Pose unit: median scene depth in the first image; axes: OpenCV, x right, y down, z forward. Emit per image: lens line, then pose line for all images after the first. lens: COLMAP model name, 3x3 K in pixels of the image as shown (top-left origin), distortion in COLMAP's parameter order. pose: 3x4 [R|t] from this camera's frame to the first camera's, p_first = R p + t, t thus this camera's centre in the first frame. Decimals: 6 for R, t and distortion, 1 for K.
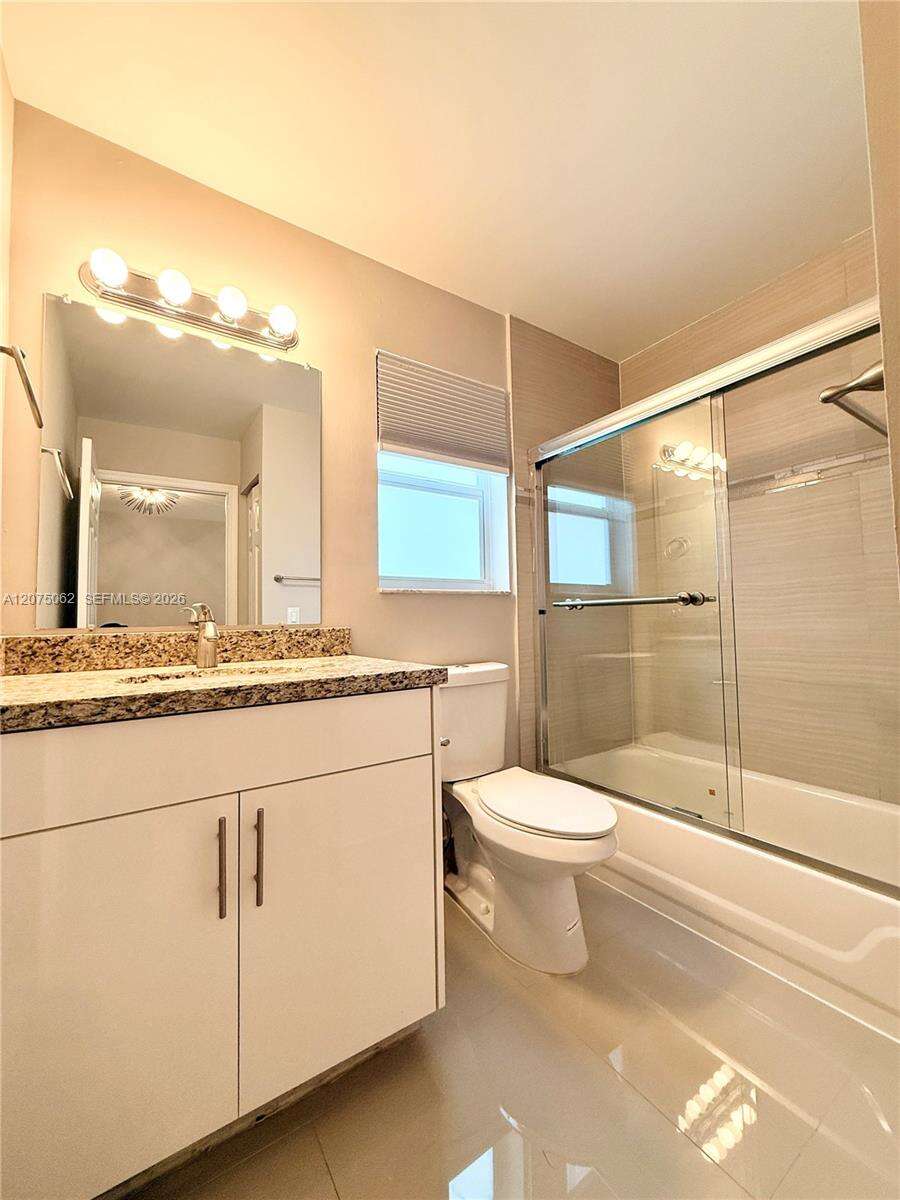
lens RADIAL K [[479.6, 0, 451.1], [0, 479.6, 596.5], [0, 0, 1]] dist [-0.003334, 0.000527]
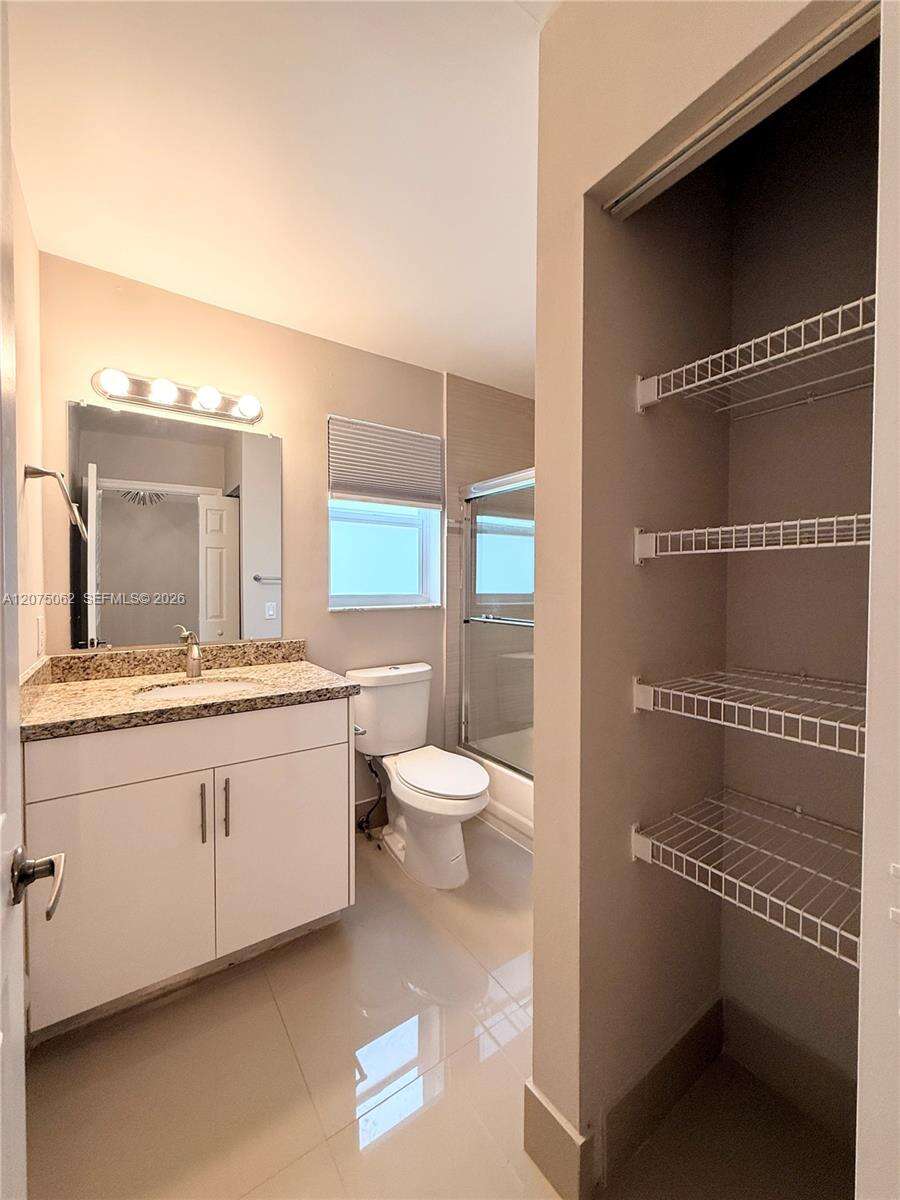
lens RADIAL K [[479.6, 0, 451.2], [0, 479.6, 596.4], [0, 0, 1]] dist [-0.003334, 0.000527]
pose [[0.999694, 0.020849, 0.013316, 0.183288], [-0.021781, 0.997007, 0.074183, -0.172878], [-0.011730, -0.074450, 0.997156, -0.324471]]
